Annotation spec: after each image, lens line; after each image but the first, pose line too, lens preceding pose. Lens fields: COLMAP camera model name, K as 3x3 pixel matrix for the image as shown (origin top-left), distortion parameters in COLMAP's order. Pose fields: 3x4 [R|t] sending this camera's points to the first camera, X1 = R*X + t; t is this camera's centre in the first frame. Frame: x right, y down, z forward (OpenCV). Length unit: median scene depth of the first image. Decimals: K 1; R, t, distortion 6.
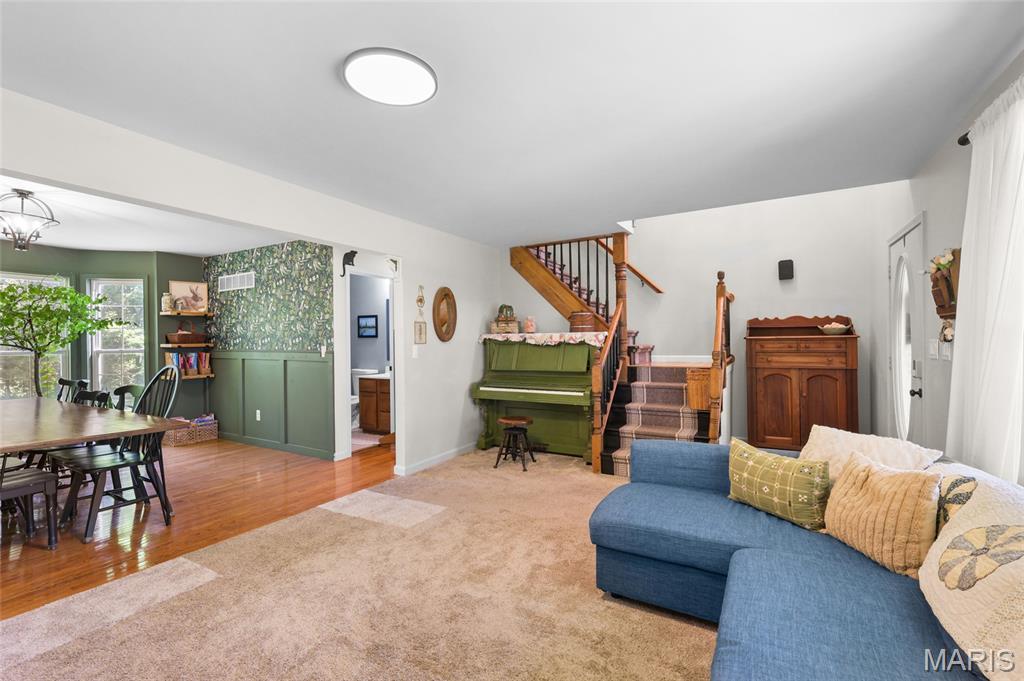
lens RADIAL K [[453.9, 0, 506.3], [0, 453.9, 340.3], [0, 0, 1]] dist [-0.000154, 0.000182]
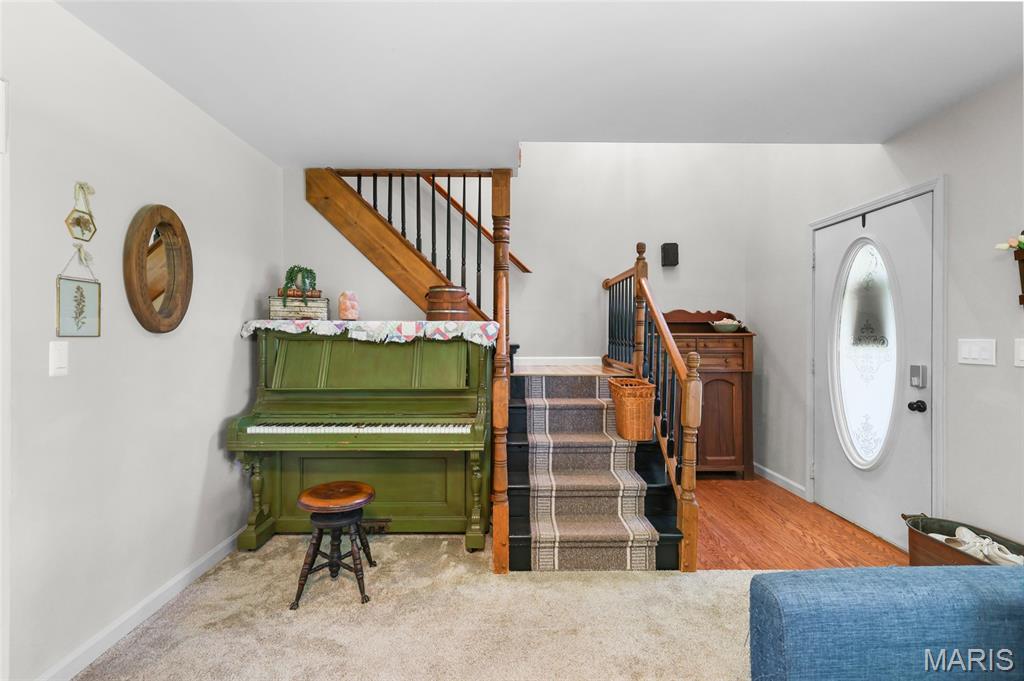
lens RADIAL K [[453.9, 0, 517.3], [0, 453.9, 336.0], [0, 0, 1]] dist [-0.000154, 0.000182]
pose [[0.852722, 0.013090, 0.522201, -0.069786], [-0.012574, 0.999911, -0.004531, 0.003415], [-0.522214, -0.002703, 0.852810, 0.450672]]
